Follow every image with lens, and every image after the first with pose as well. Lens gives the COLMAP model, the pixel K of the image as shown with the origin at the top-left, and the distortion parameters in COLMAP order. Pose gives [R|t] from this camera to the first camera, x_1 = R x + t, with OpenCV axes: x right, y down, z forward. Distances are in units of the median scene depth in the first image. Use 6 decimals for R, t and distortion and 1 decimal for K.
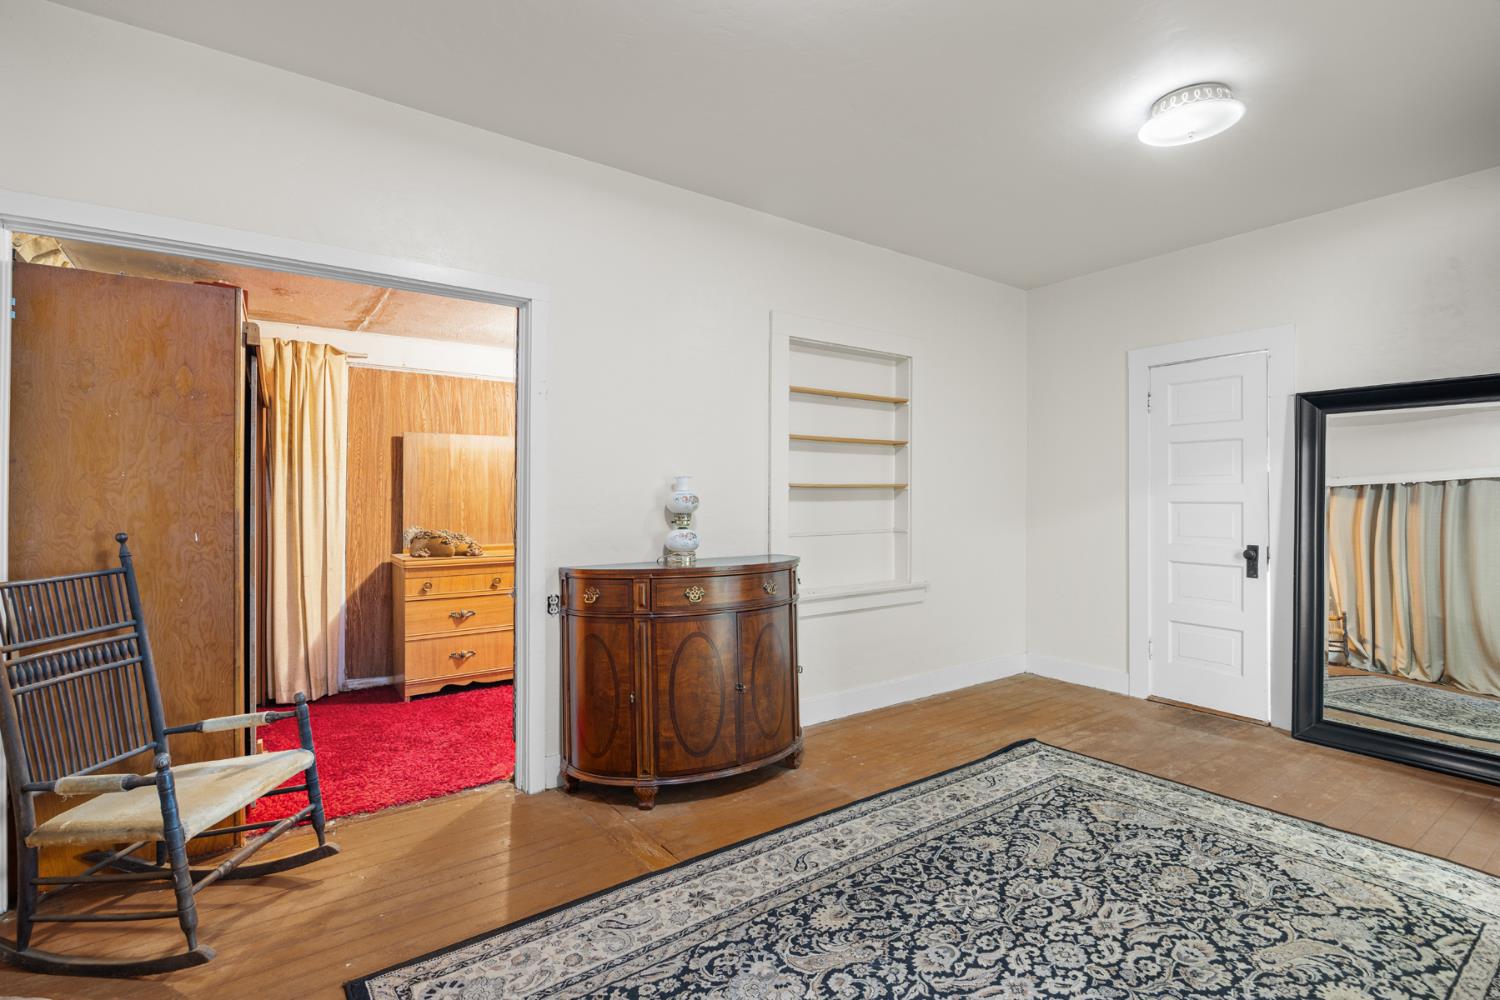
lens RADIAL K [[697.2, 0, 753.5], [0, 697.2, 496.2], [0, 0, 1]] dist [-0.013663, 0.000569]
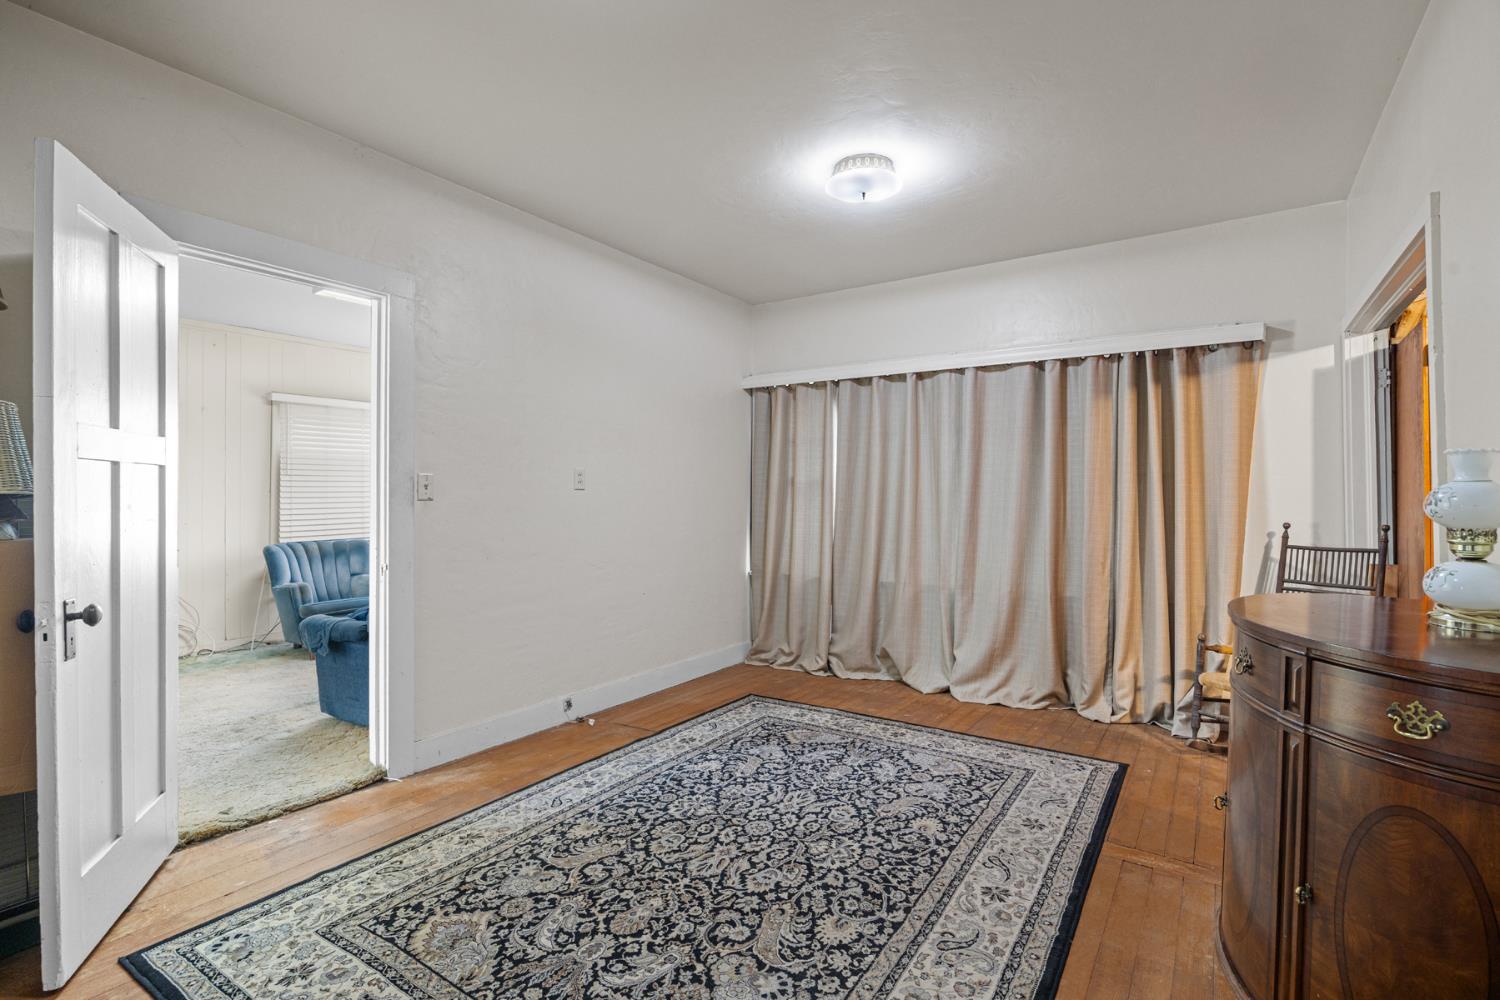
lens RADIAL K [[697.2, 0, 753.5], [0, 697.2, 496.2], [0, 0, 1]] dist [-0.013663, 0.000569]
pose [[-0.934911, -0.002395, -0.354875, 0.773669], [0.000852, 0.999959, -0.008994, 0.010775], [0.354882, -0.008710, -0.934870, 1.861566]]
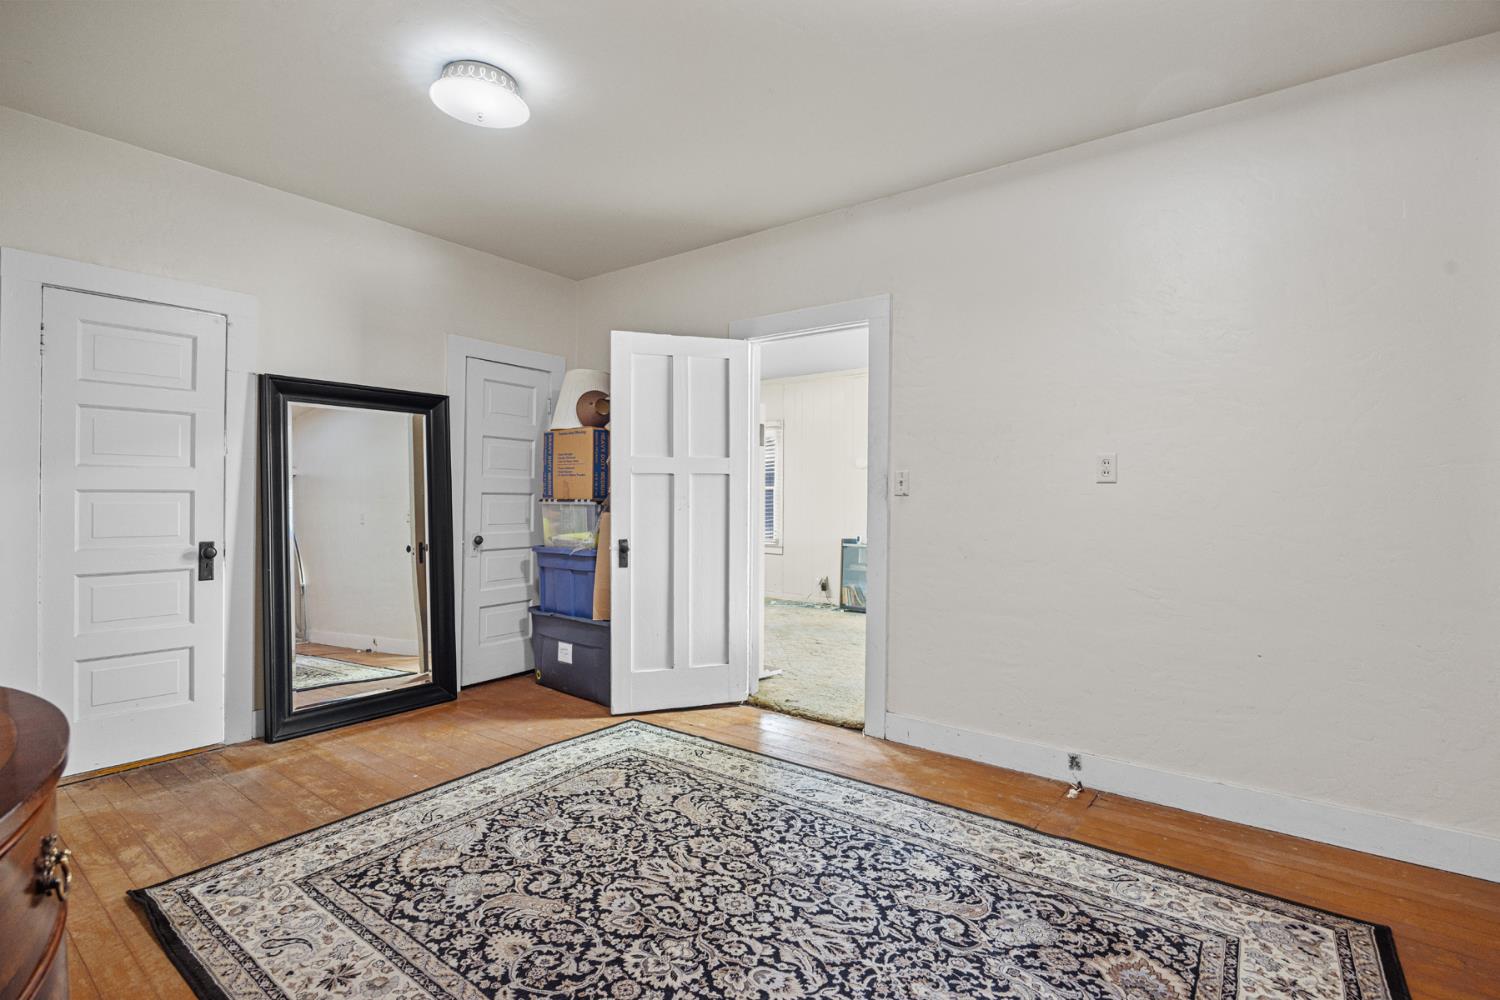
lens RADIAL K [[697.2, 0, 753.5], [0, 697.2, 496.2], [0, 0, 1]] dist [-0.013663, 0.000569]
pose [[-0.301656, -0.007292, 0.953389, -0.493263], [-0.011504, 0.999926, 0.004008, 0.006385], [-0.953347, -0.009759, -0.301718, 1.063081]]
